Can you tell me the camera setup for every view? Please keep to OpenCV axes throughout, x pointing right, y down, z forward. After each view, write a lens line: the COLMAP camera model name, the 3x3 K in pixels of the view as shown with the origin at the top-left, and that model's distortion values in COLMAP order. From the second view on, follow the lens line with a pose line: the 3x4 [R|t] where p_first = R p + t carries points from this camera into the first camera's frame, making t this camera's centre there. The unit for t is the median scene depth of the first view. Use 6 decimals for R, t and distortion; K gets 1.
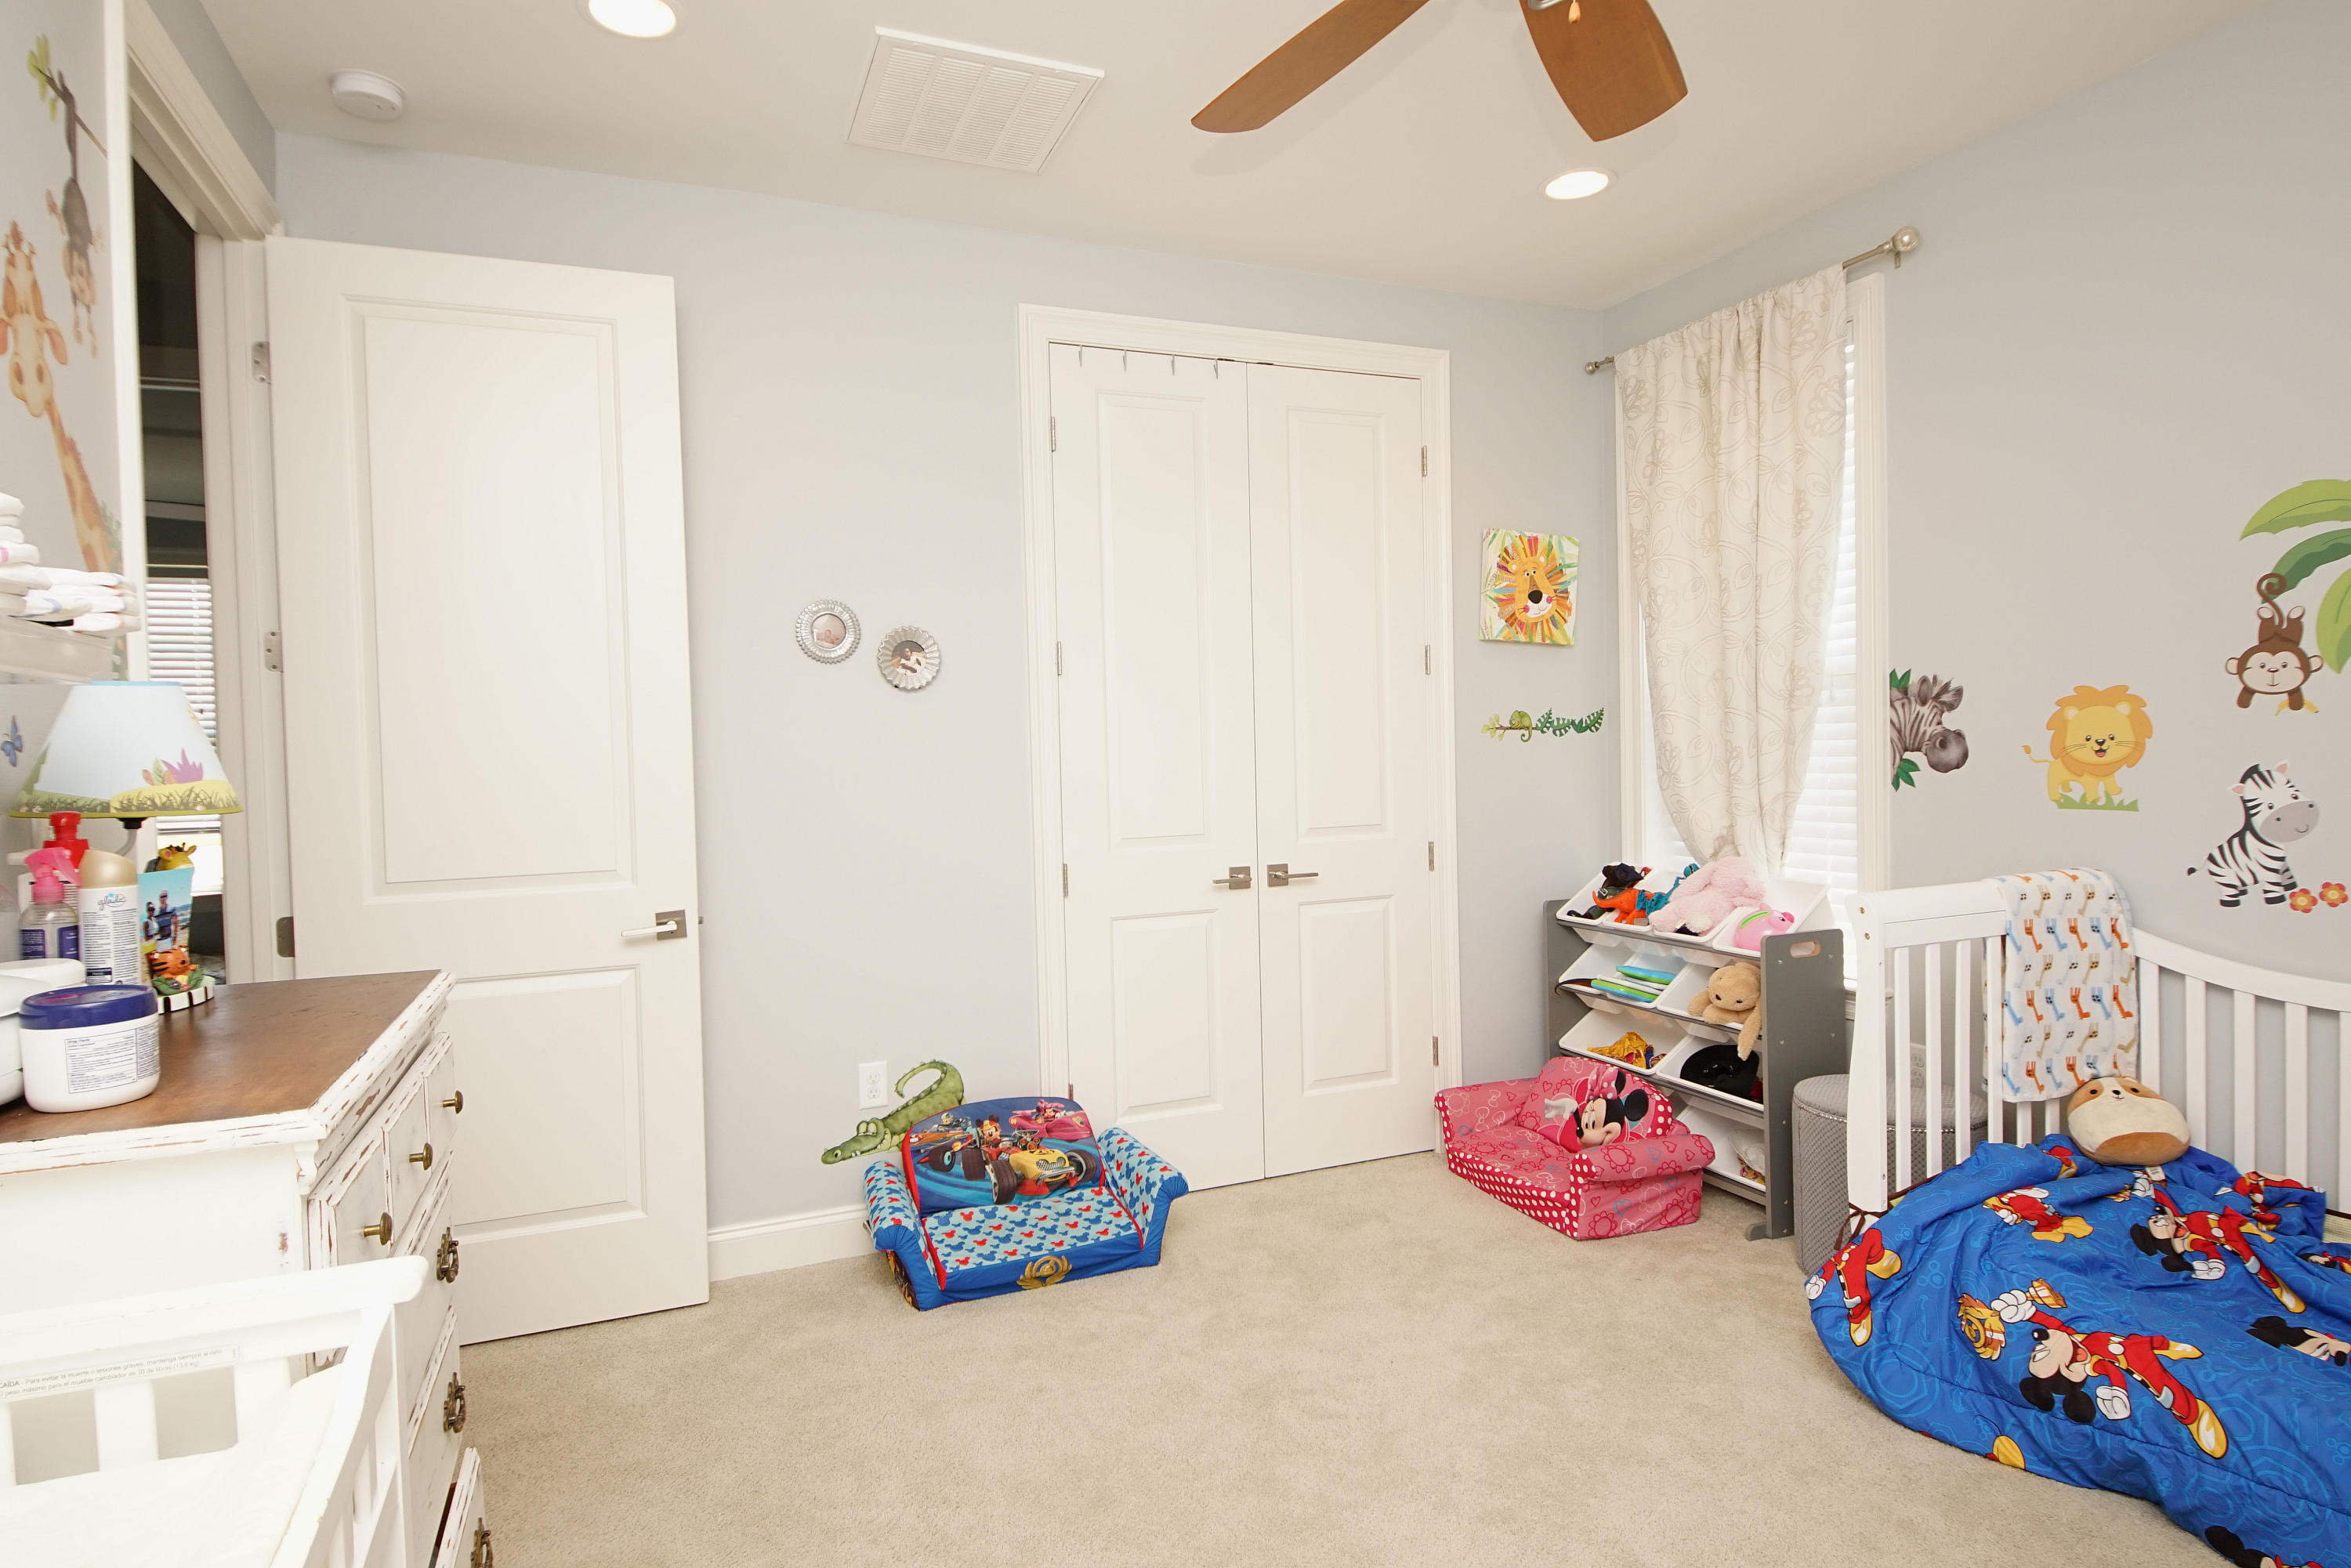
lens RADIAL K [[1256.9, 0, 1152.1], [0, 1256.9, 770.5], [0, 0, 1]] dist [0.039524, -0.036827]
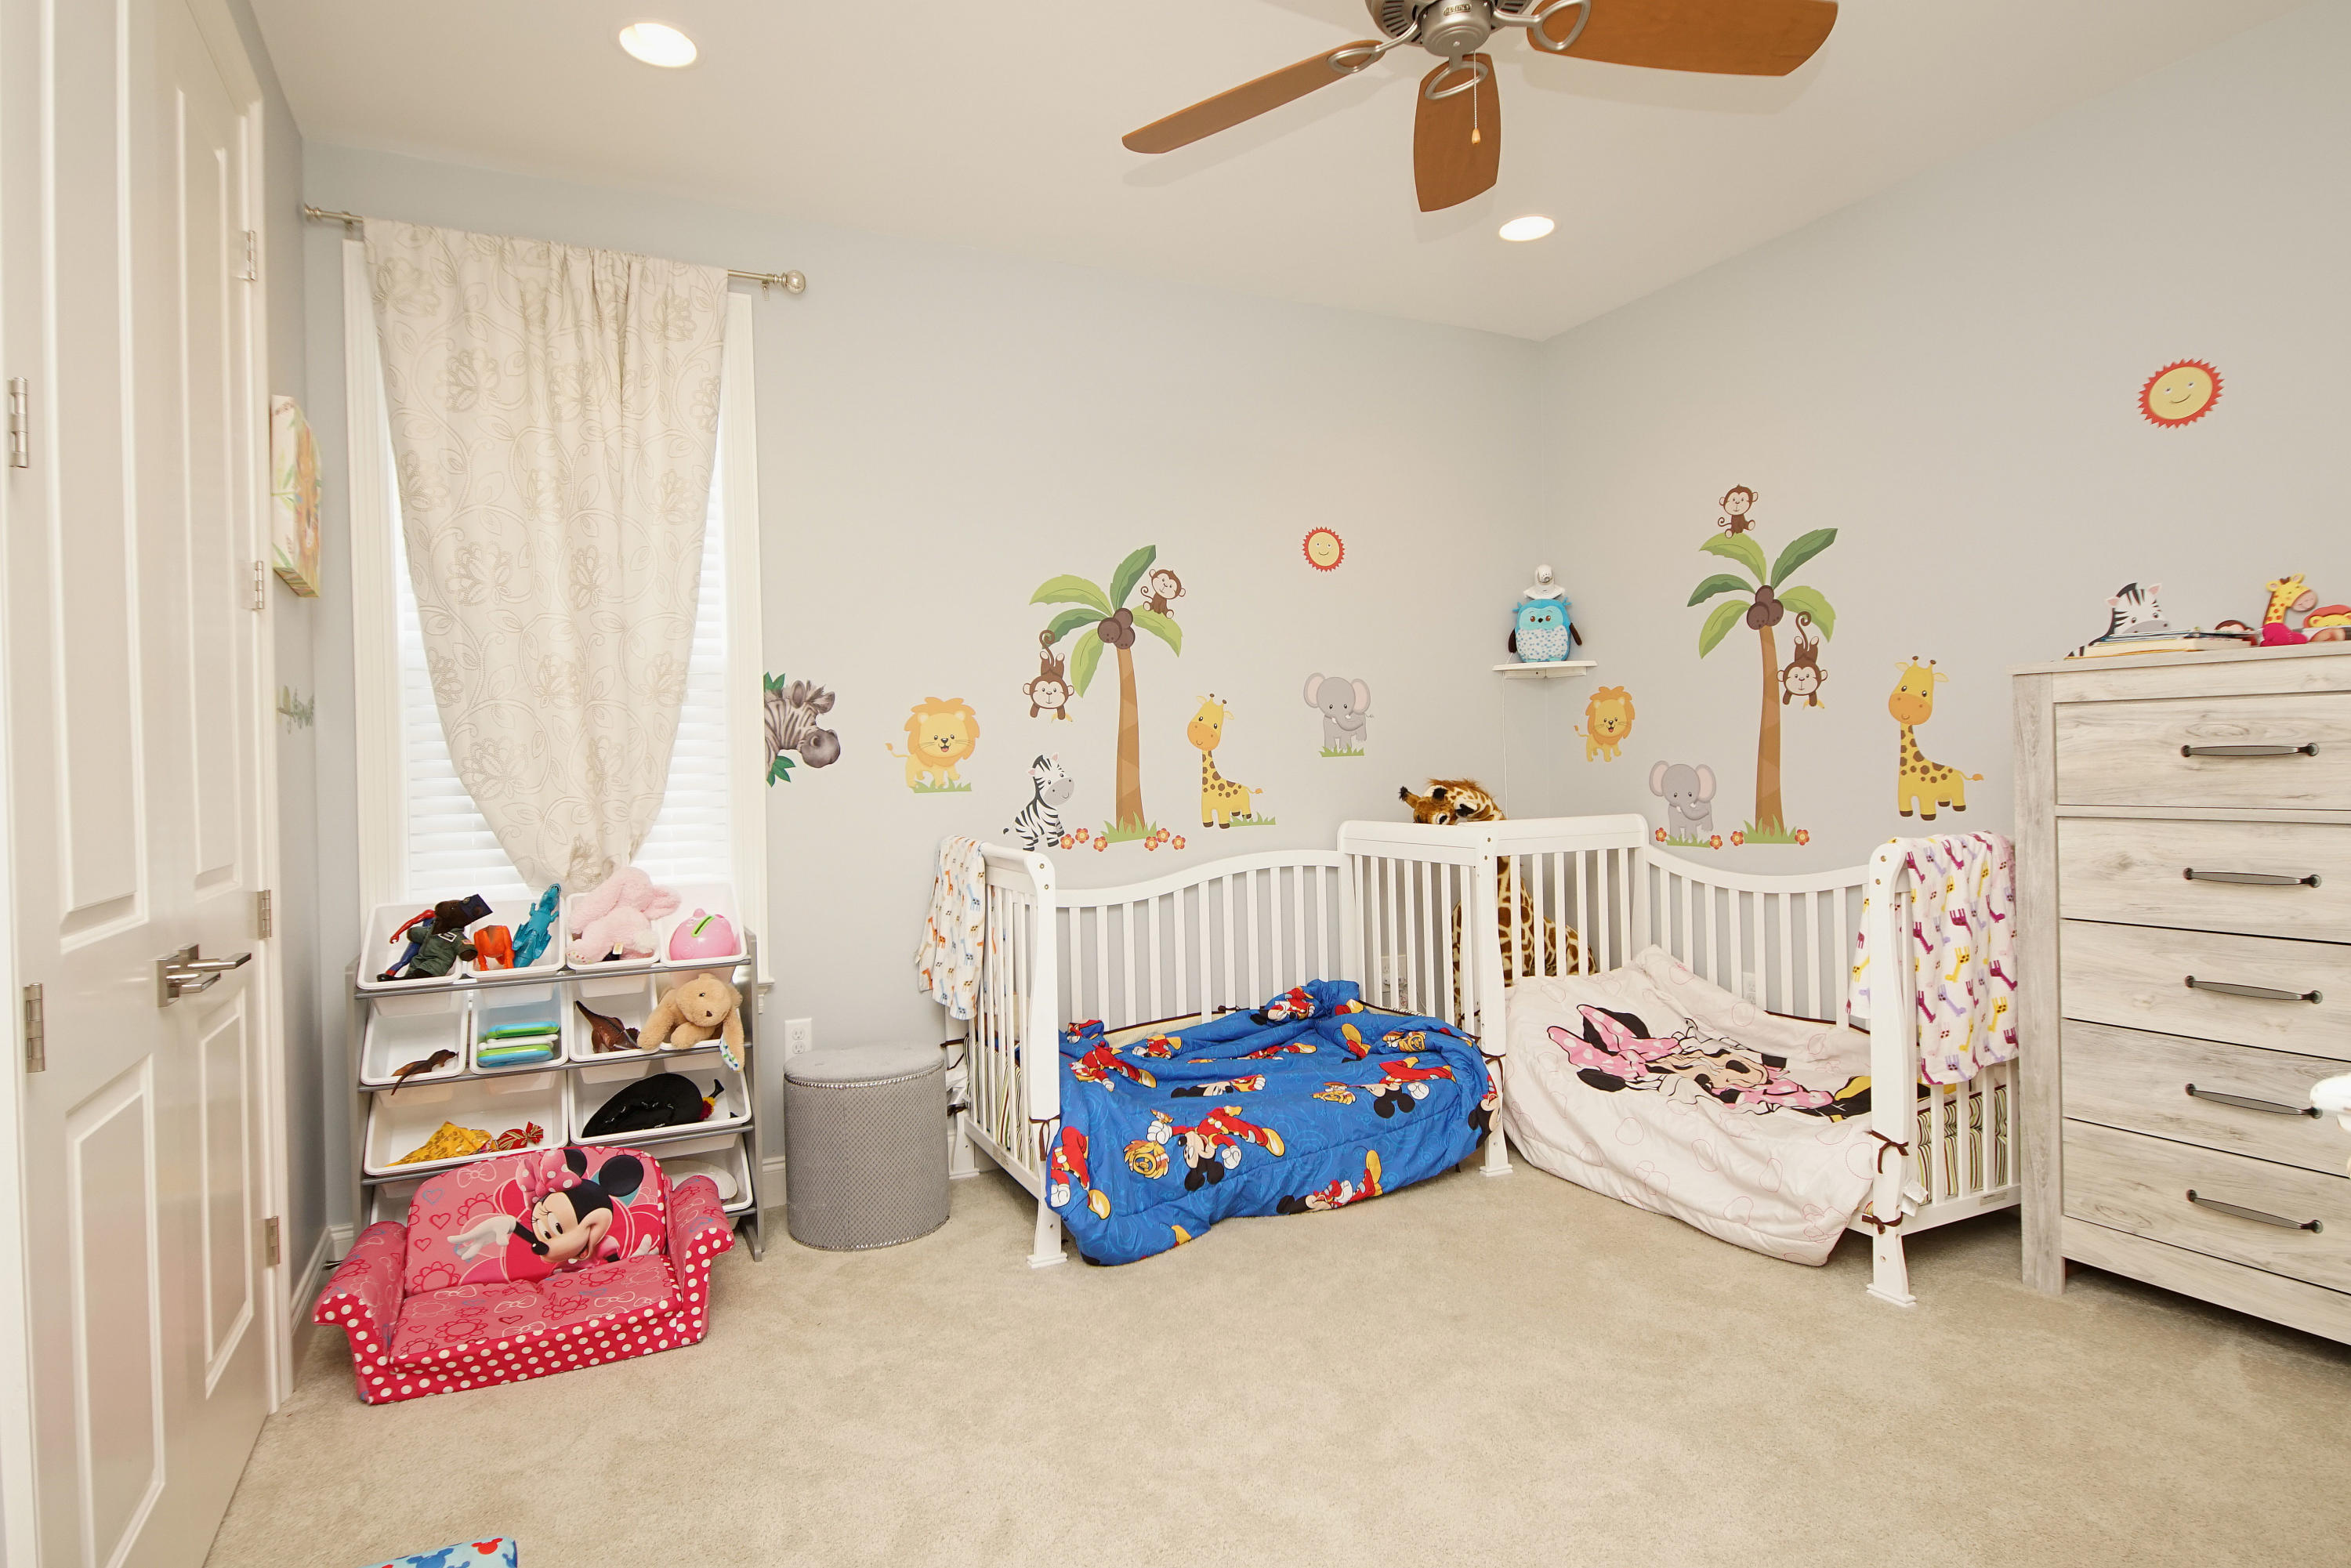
lens RADIAL K [[1256.9, 0, 1152.1], [0, 1256.9, 770.5], [0, 0, 1]] dist [0.039524, -0.036827]
pose [[-0.054944, 0.013615, 0.998397, -0.548180], [0.041575, 0.999071, -0.011336, 0.031273], [-0.997623, 0.040886, -0.055459, 0.828110]]
